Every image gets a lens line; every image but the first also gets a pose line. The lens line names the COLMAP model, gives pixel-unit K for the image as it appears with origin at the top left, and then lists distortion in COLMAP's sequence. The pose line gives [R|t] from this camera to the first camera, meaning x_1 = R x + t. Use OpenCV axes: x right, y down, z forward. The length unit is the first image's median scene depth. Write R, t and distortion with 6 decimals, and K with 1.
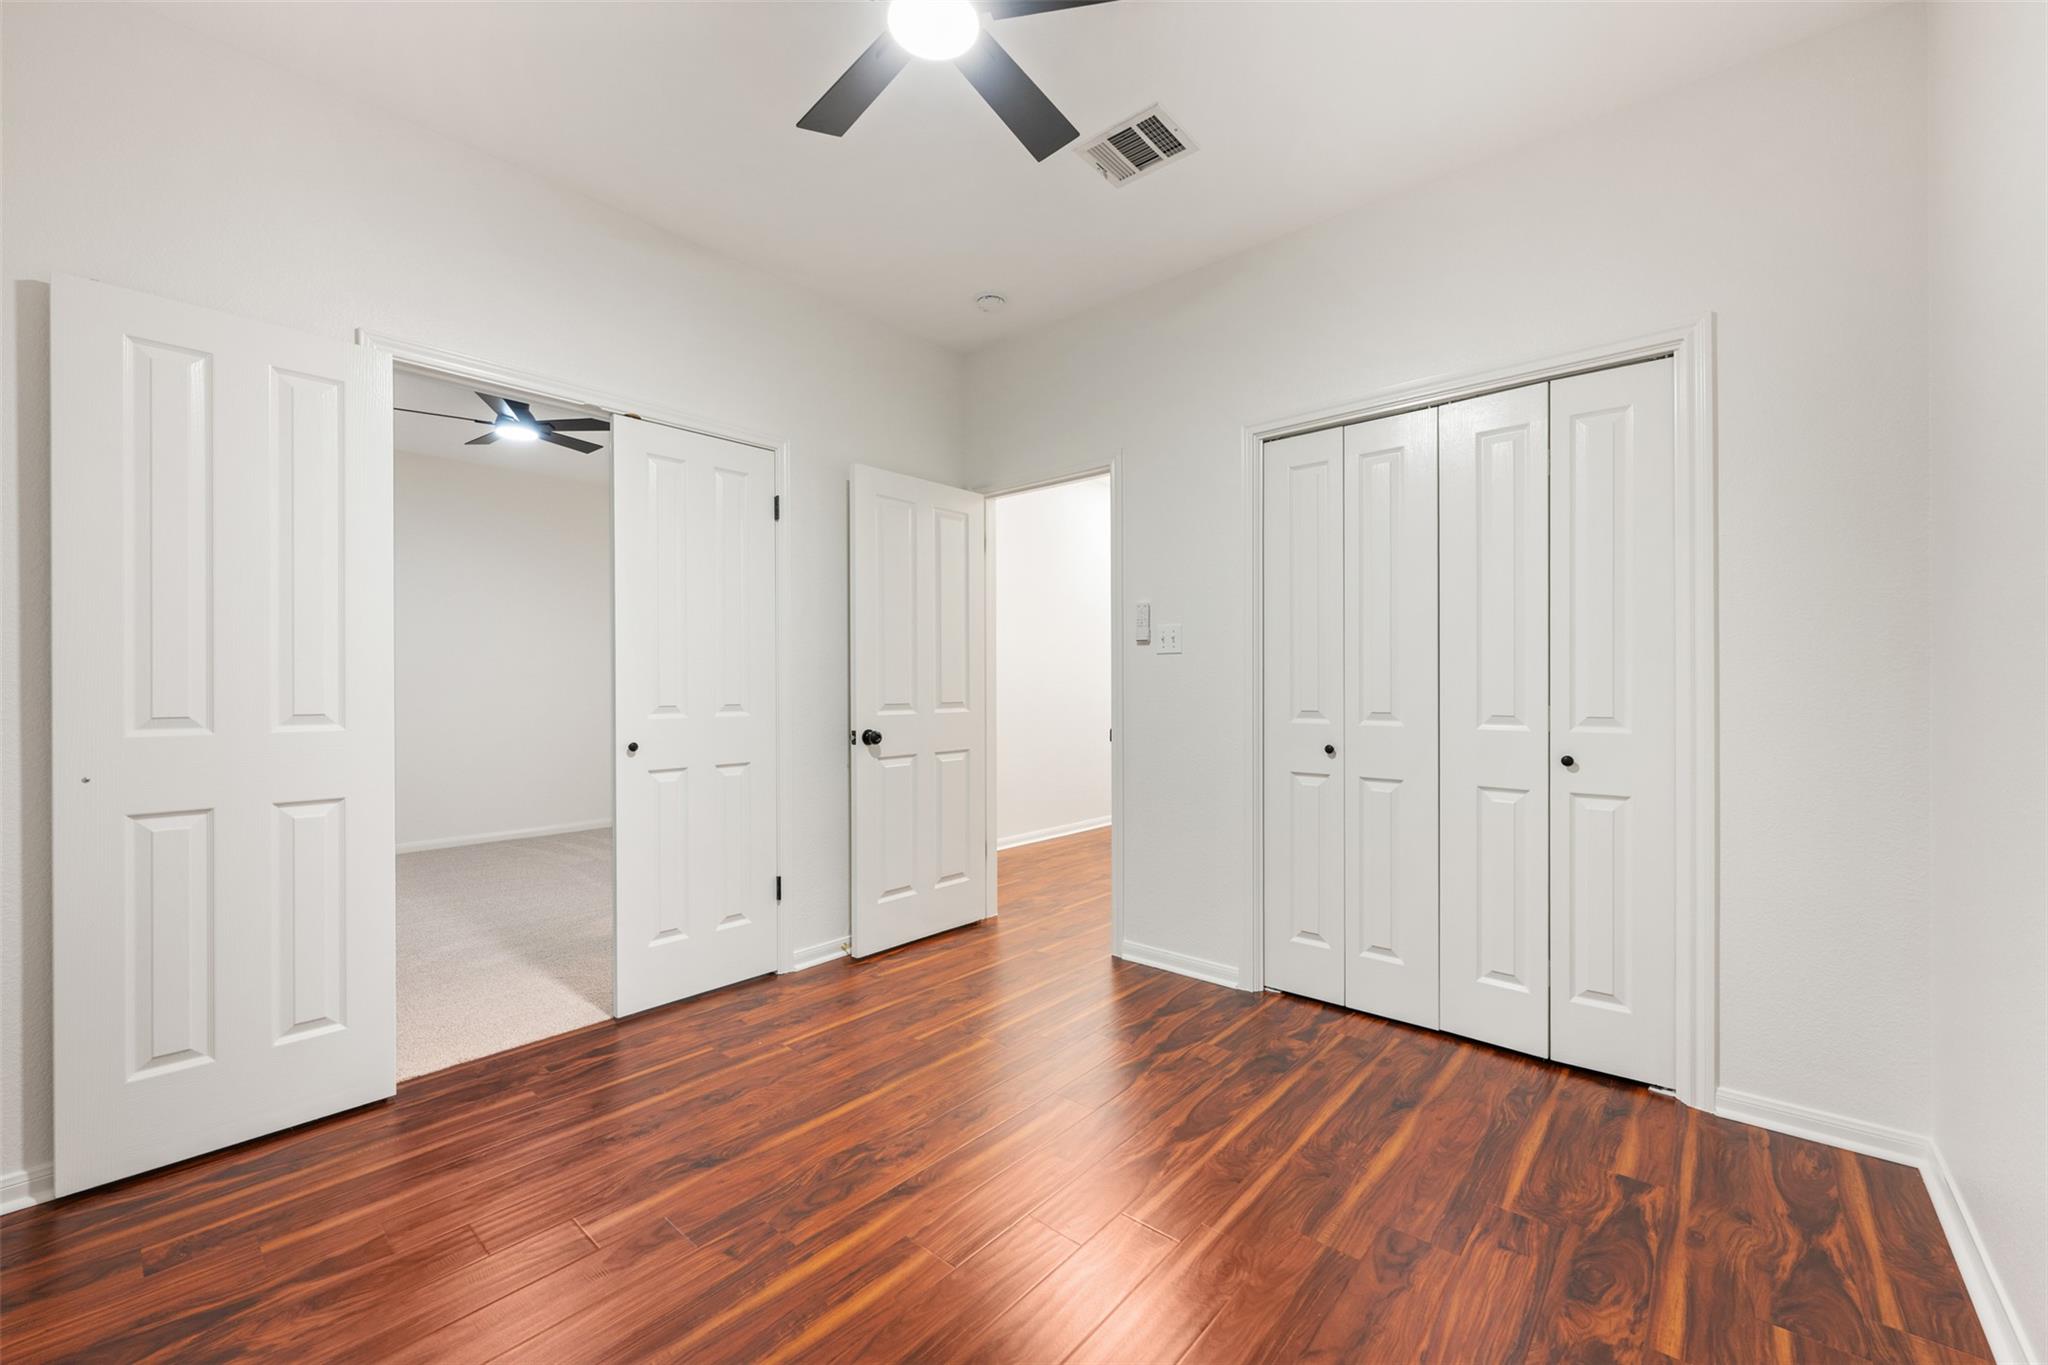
lens RADIAL K [[810.9, 0, 1024.0], [0, 810.9, 682.5], [0, 0, 1]] dist [-0.002044, 0.000214]
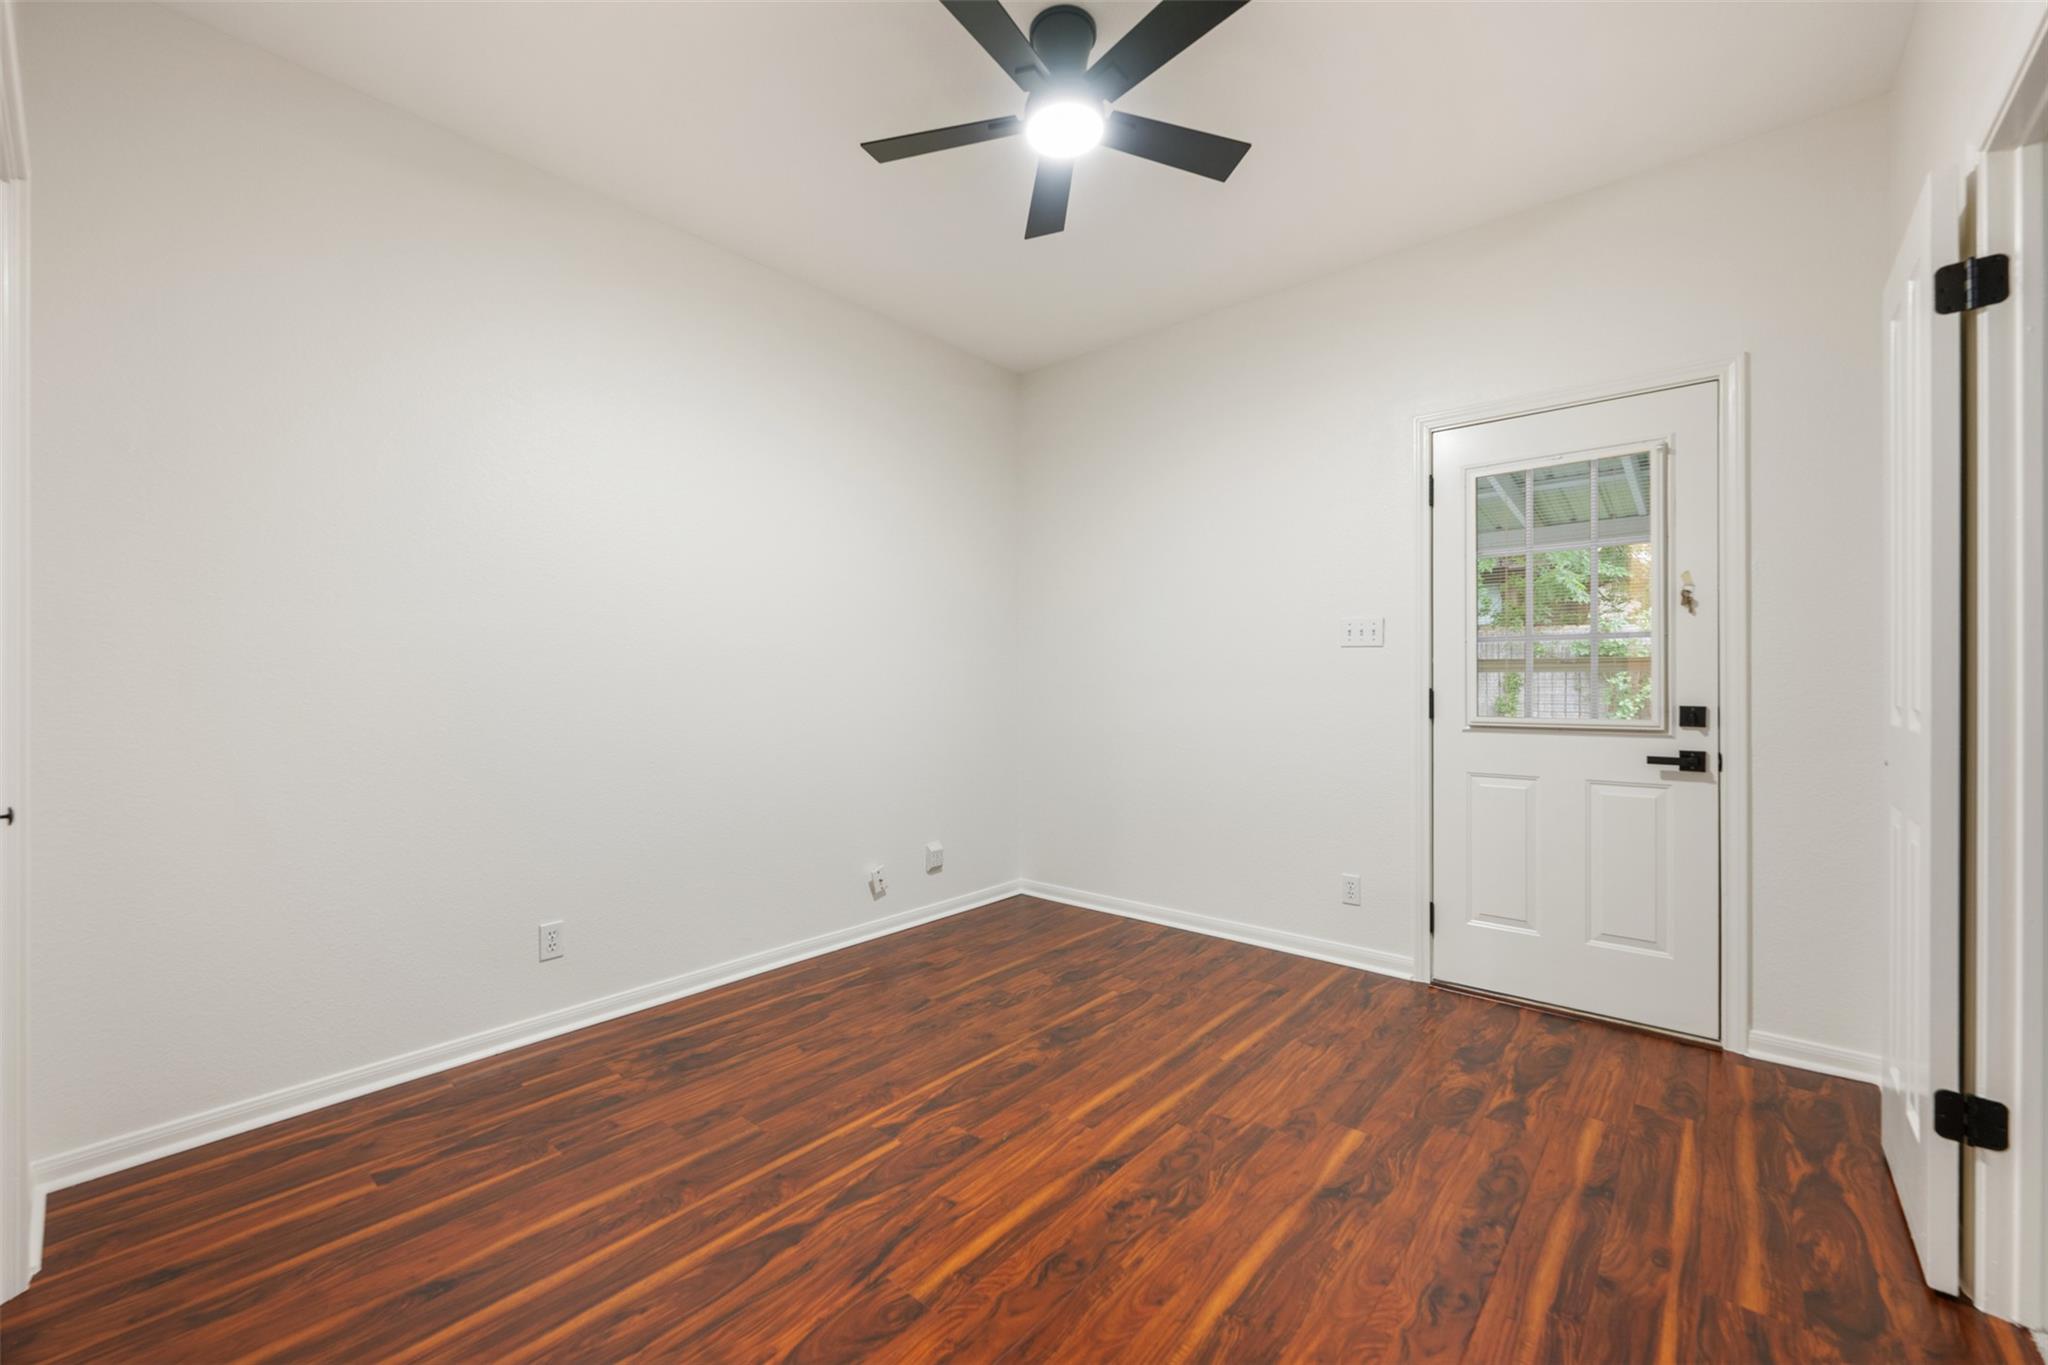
lens RADIAL K [[841.6, 0, 1019.4], [0, 841.6, 684.2], [0, 0, 1]] dist [0.003210, 0.000182]
pose [[-0.999979, 0.005990, 0.002598, -0.041182], [0.005992, 0.999982, 0.000867, 0.011062], [-0.002593, 0.000883, -0.999996, 2.141103]]
